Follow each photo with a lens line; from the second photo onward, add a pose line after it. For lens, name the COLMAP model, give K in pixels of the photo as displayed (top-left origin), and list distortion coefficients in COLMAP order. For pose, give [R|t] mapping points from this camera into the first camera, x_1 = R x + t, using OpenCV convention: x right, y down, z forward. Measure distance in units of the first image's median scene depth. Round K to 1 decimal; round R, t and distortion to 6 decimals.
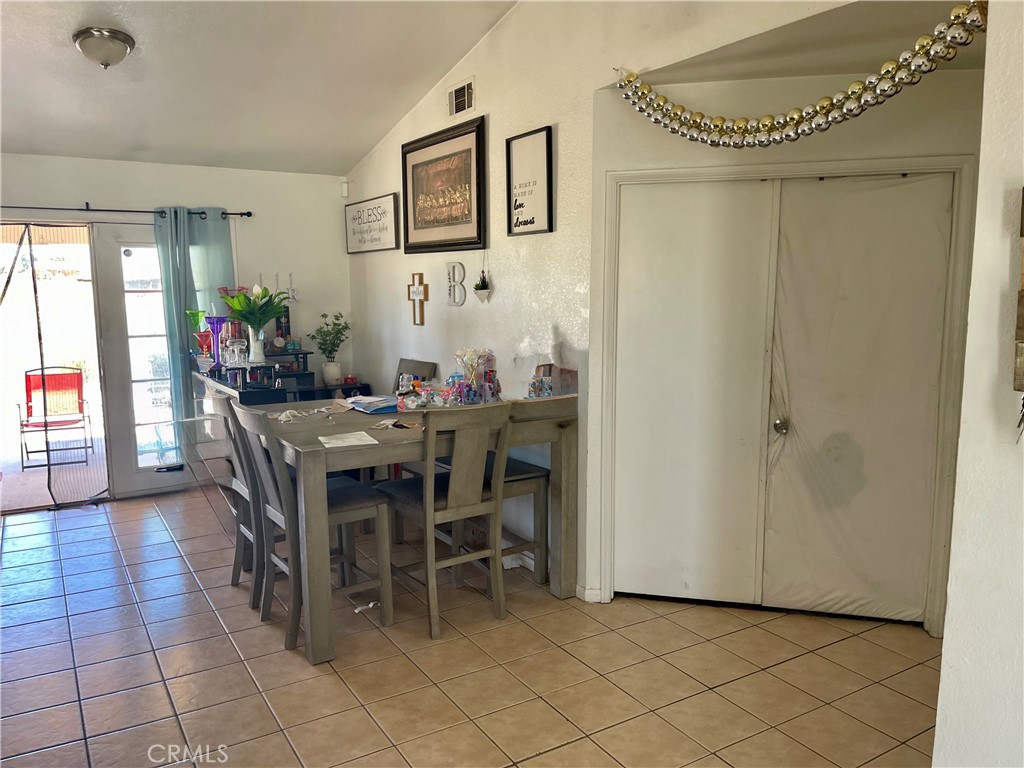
lens RADIAL K [[771.6, 0, 512.8], [0, 771.6, 401.2], [0, 0, 1]] dist [0.074701, -0.102559]
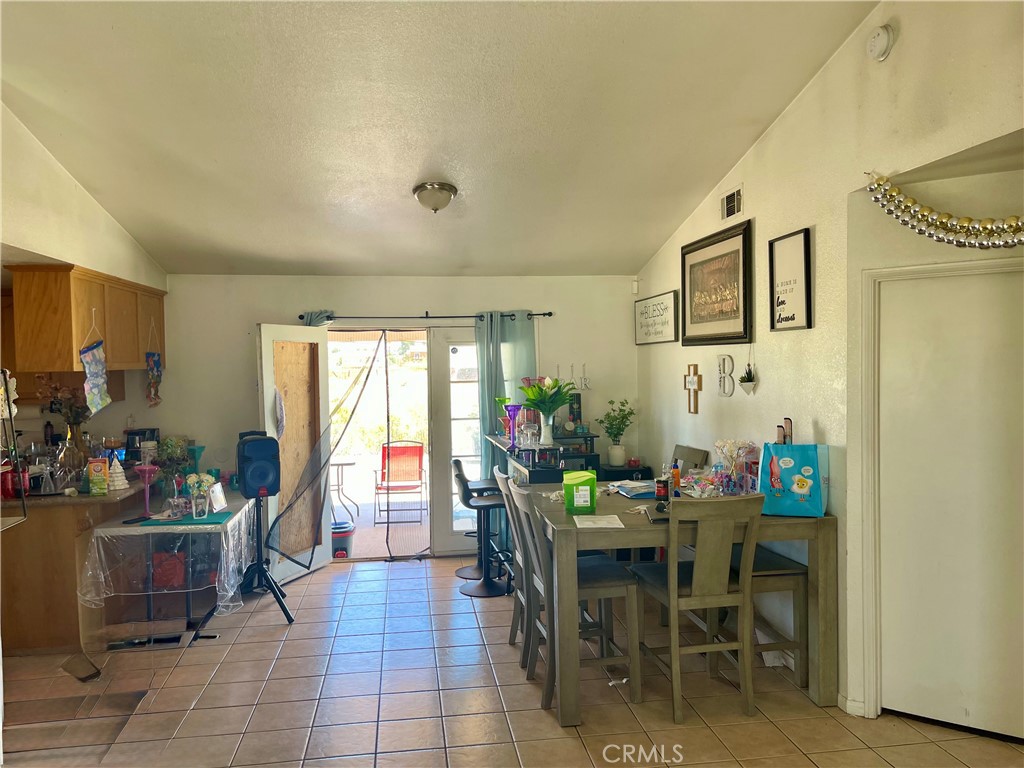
lens RADIAL K [[771.6, 0, 512.8], [0, 771.6, 401.2], [0, 0, 1]] dist [0.074701, -0.102559]
pose [[0.917095, 0.008550, -0.398577, 0.093361], [-0.047254, 0.995053, -0.087383, -0.016318], [0.395858, 0.098972, 0.912963, -0.064173]]
